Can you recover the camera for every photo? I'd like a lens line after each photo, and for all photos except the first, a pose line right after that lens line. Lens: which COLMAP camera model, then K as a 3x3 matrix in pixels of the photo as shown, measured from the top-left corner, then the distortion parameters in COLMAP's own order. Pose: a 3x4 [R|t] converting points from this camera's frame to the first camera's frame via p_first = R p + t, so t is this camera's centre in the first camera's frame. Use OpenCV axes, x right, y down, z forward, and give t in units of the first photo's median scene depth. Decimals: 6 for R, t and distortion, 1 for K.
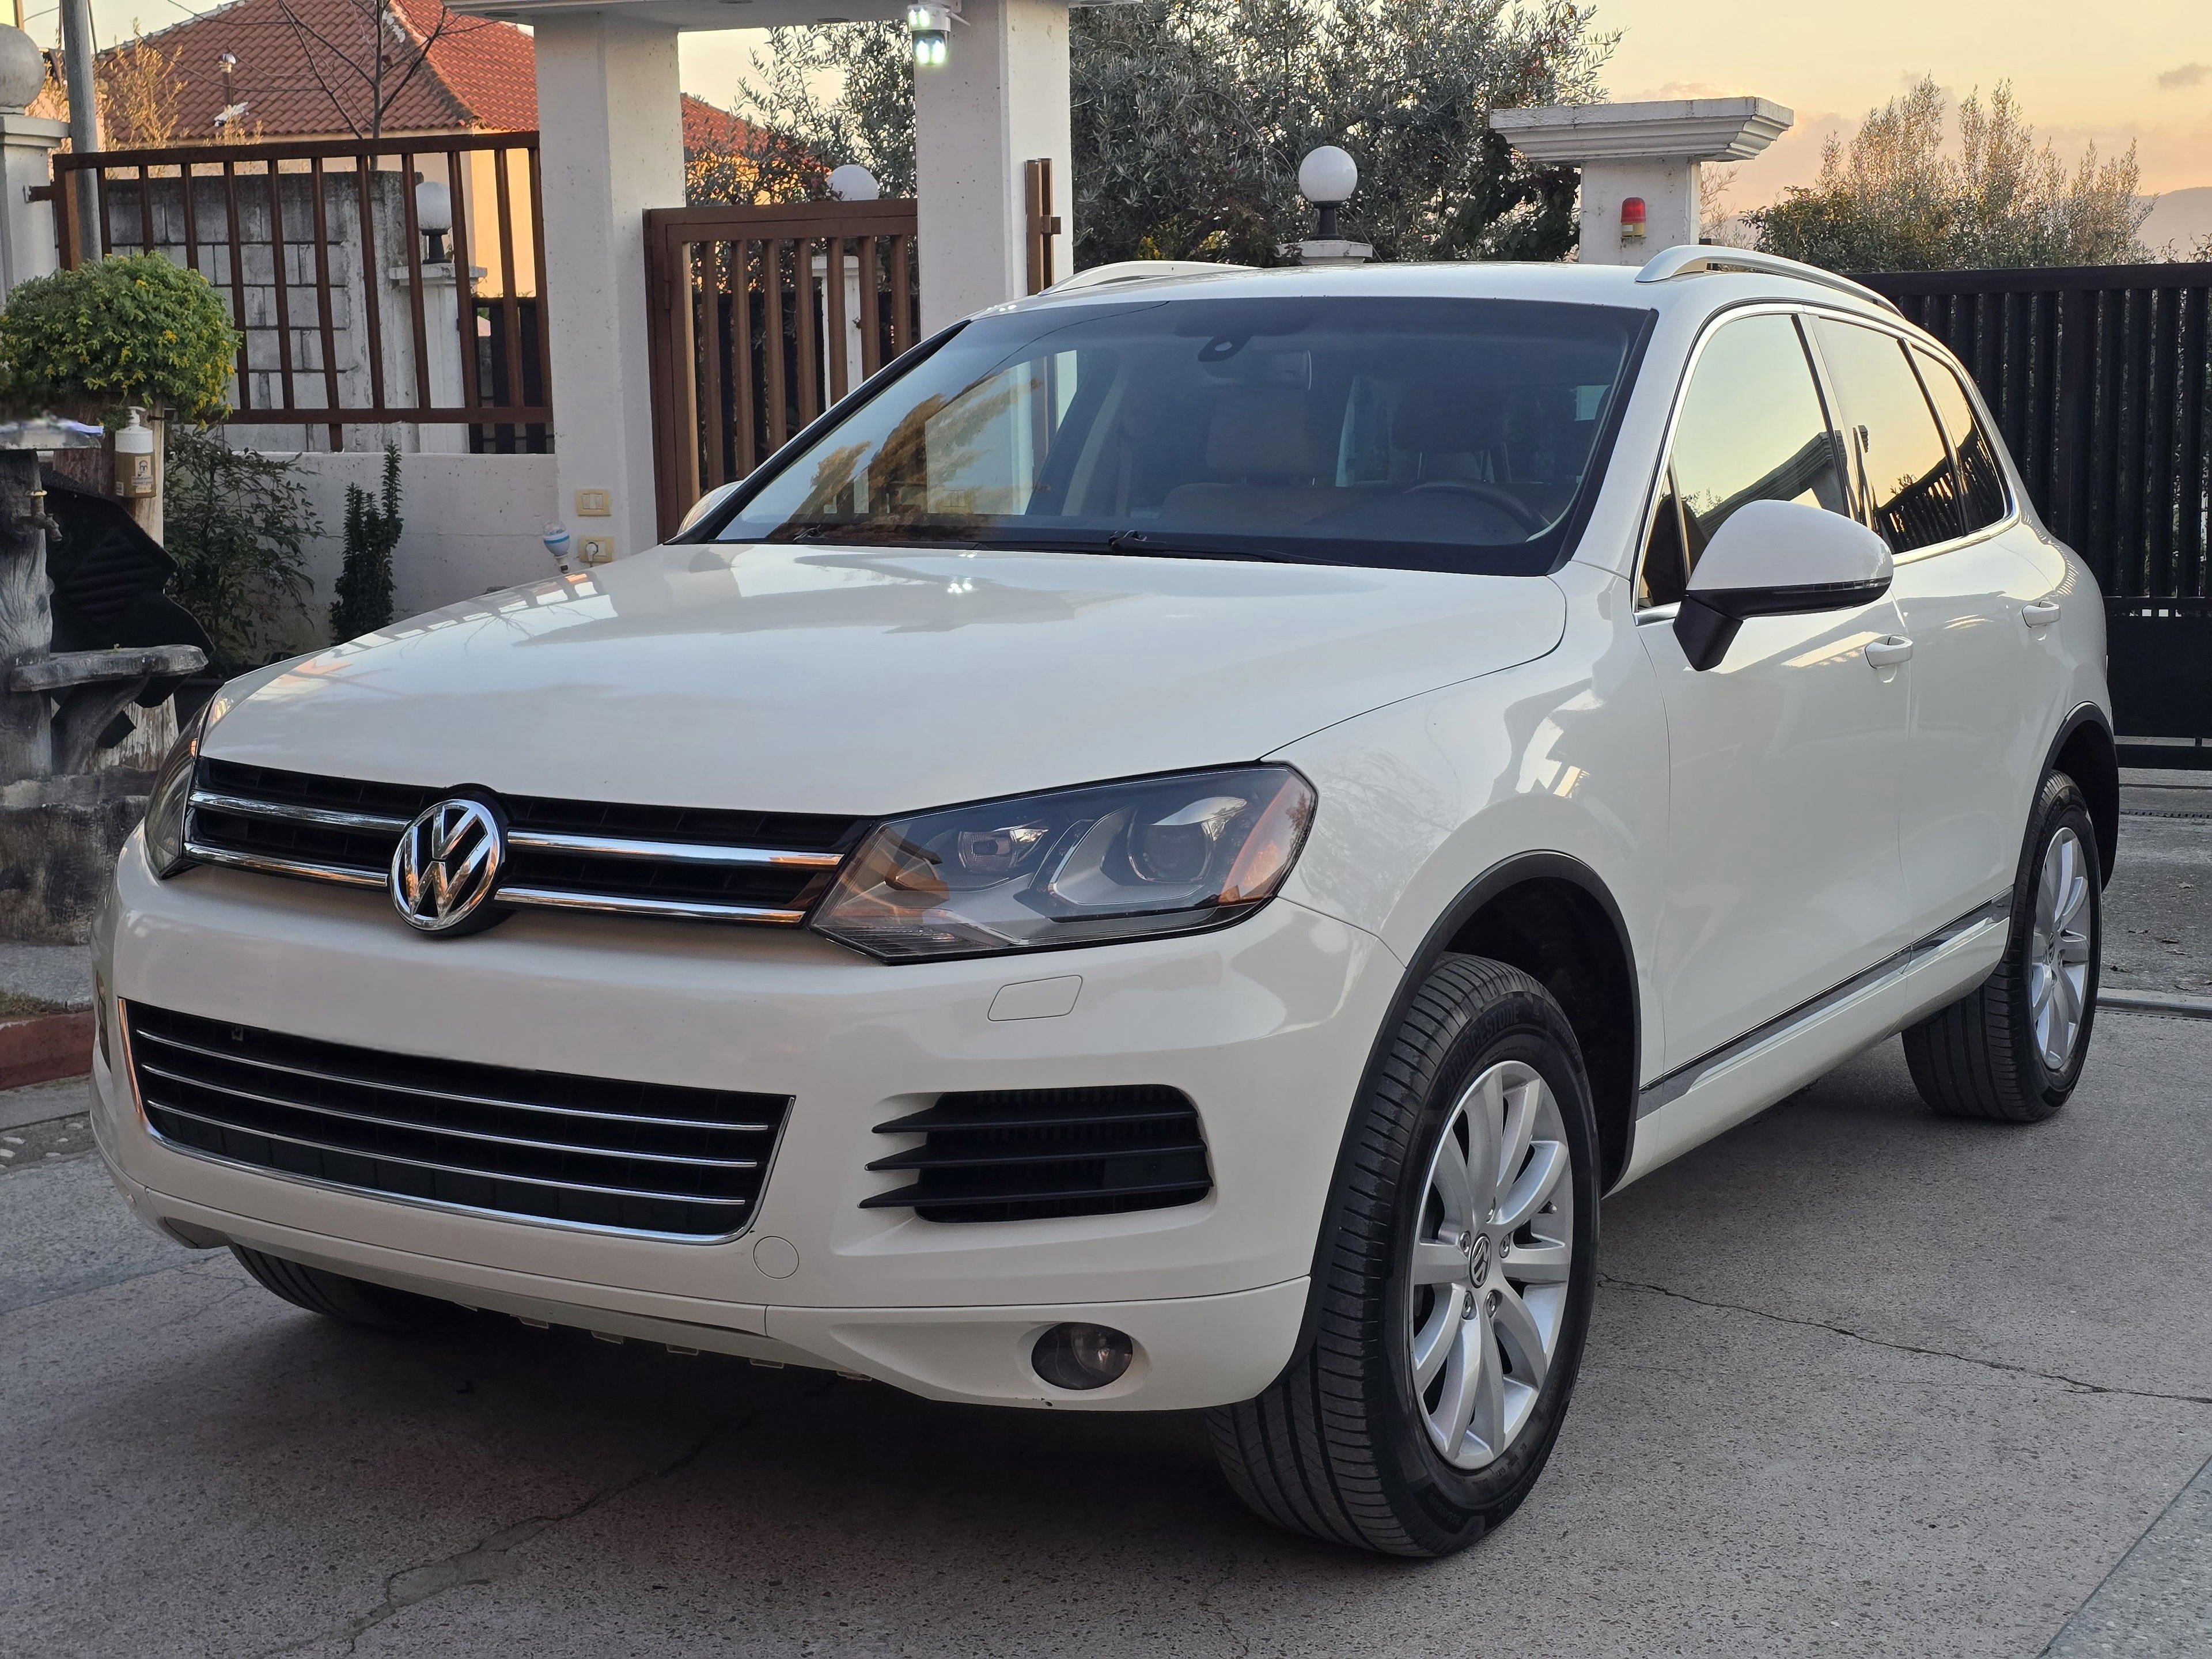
lens RADIAL K [[2991.2, 0, 1106.0], [0, 2991.2, 829.5], [0, 0, 1]] dist [0.102746, -0.173555]
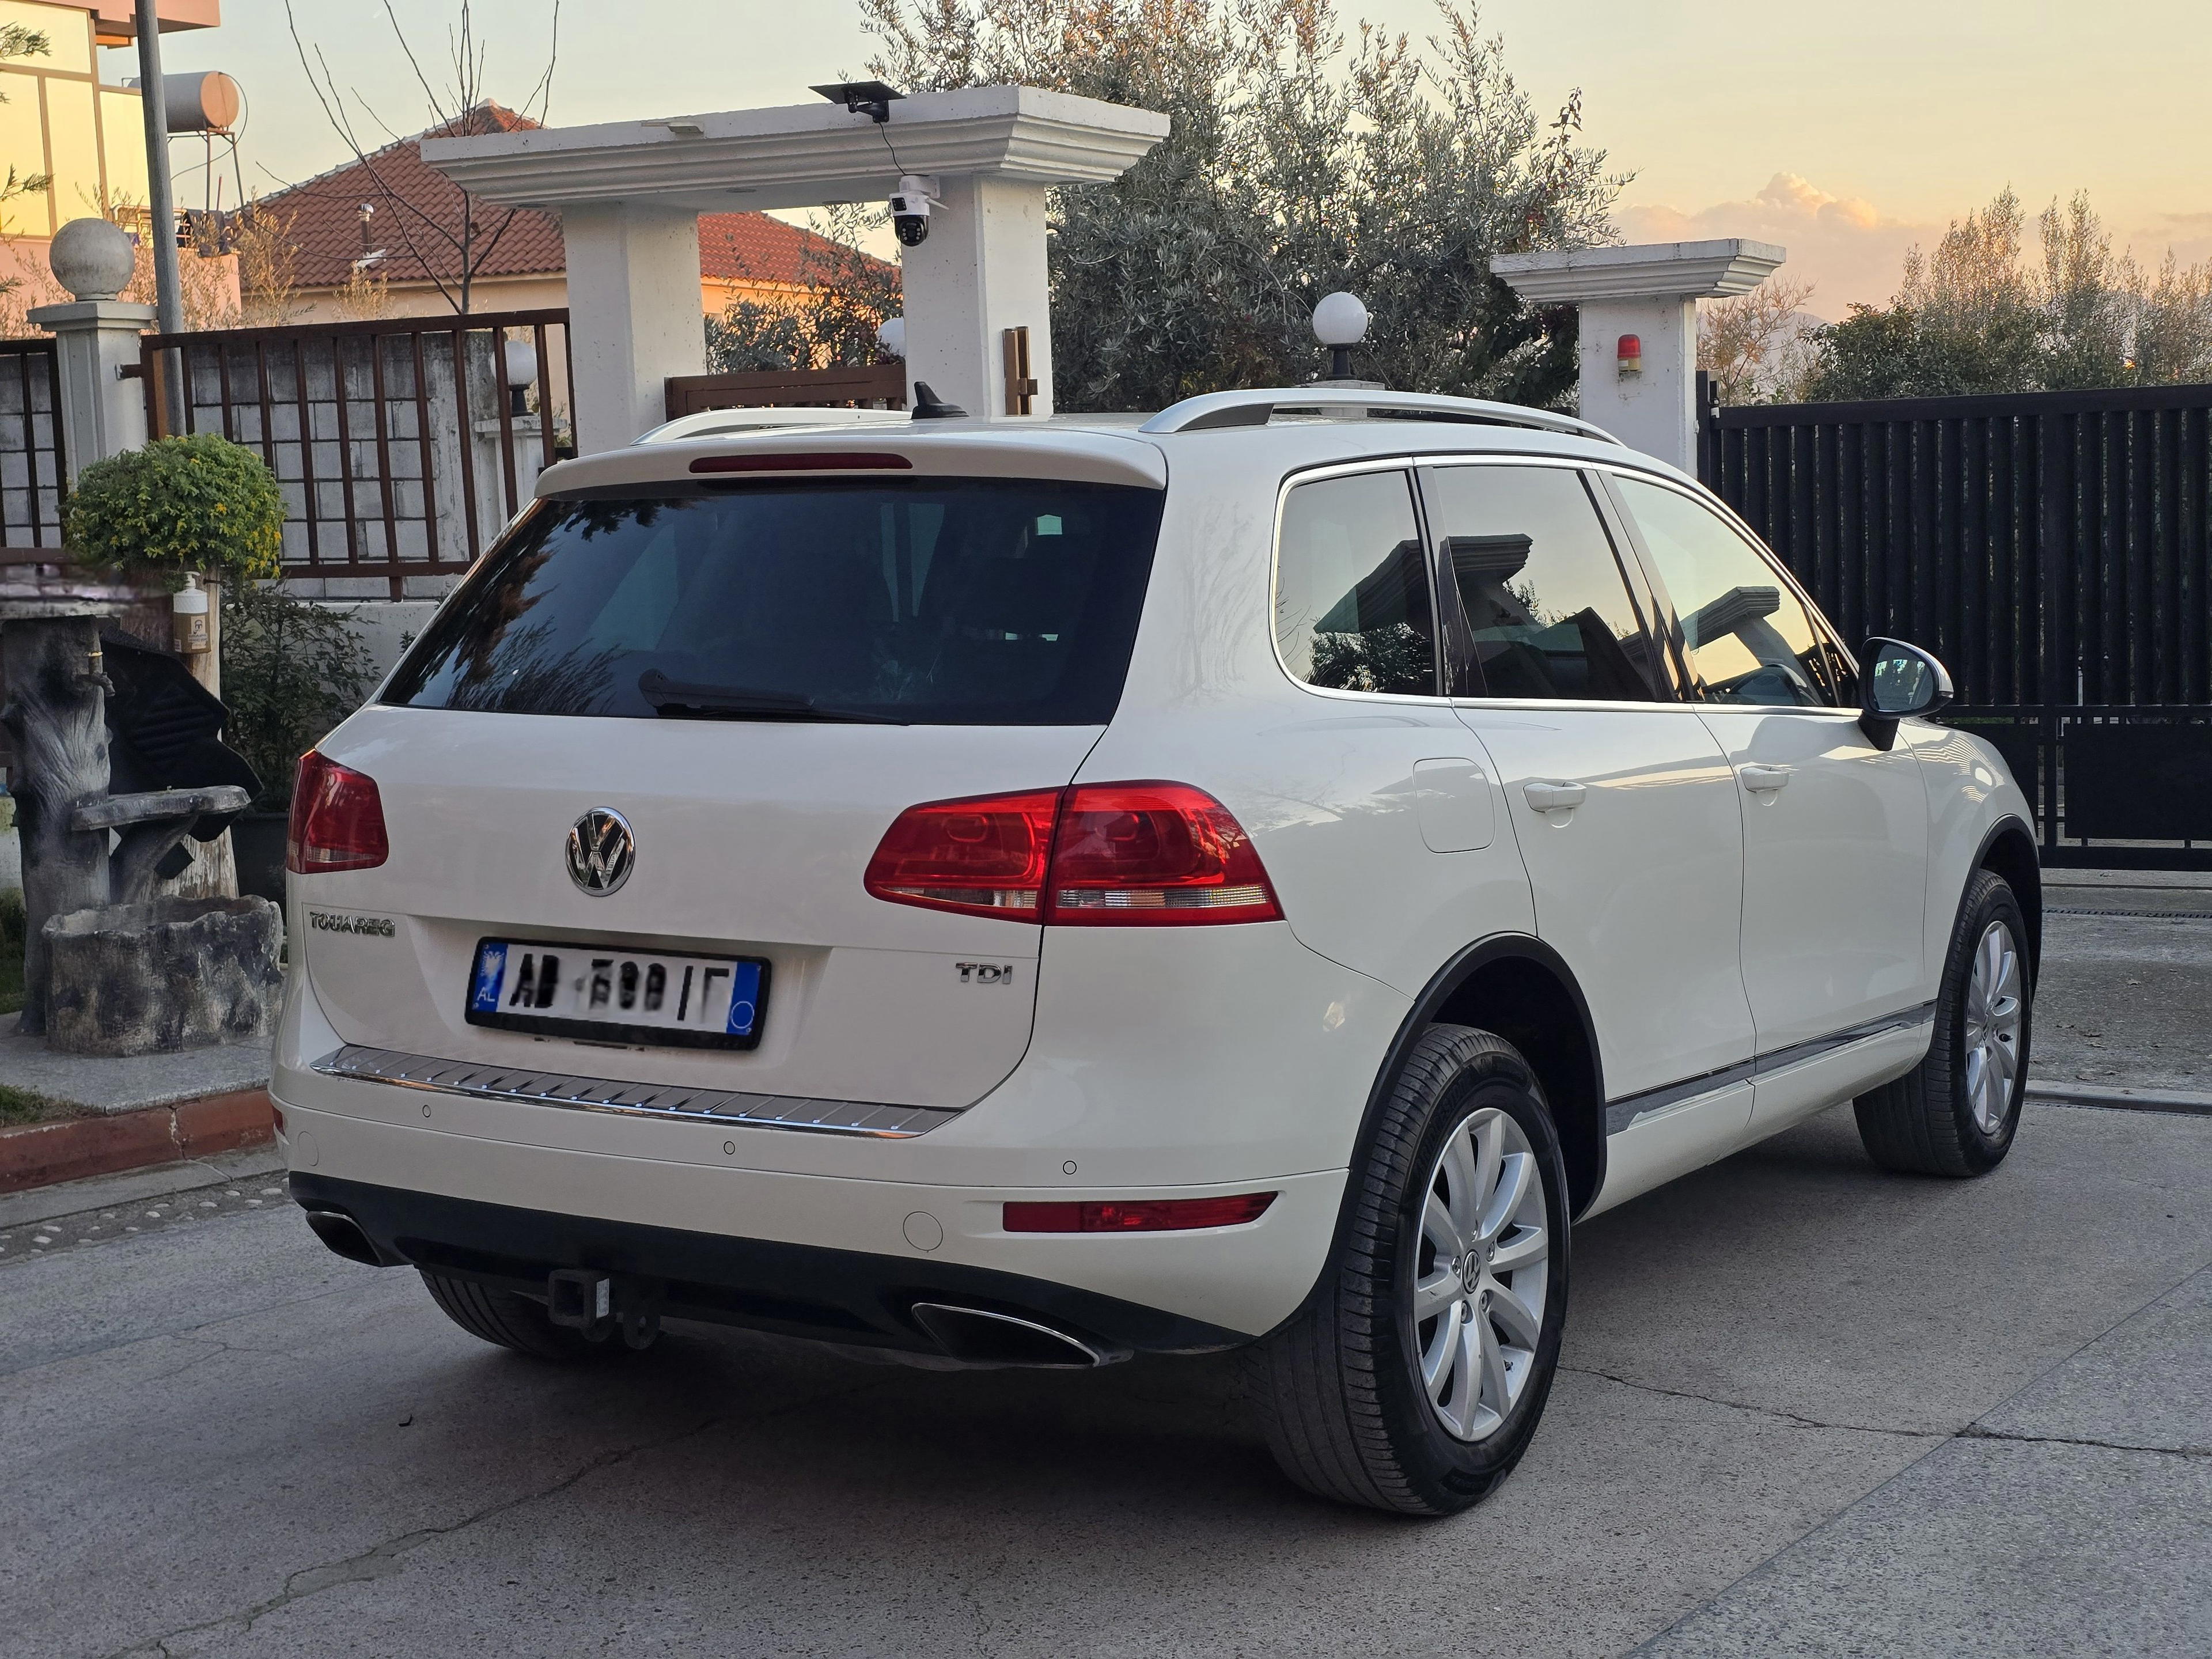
lens RADIAL K [[2991.2, 0, 1106.0], [0, 2991.2, 829.5], [0, 0, 1]] dist [0.102746, -0.173555]
pose [[0.998720, -0.014020, -0.048599, 0.065476], [0.012227, 0.999241, -0.036988, -0.000050], [0.049081, 0.036347, 0.998133, -0.085238]]
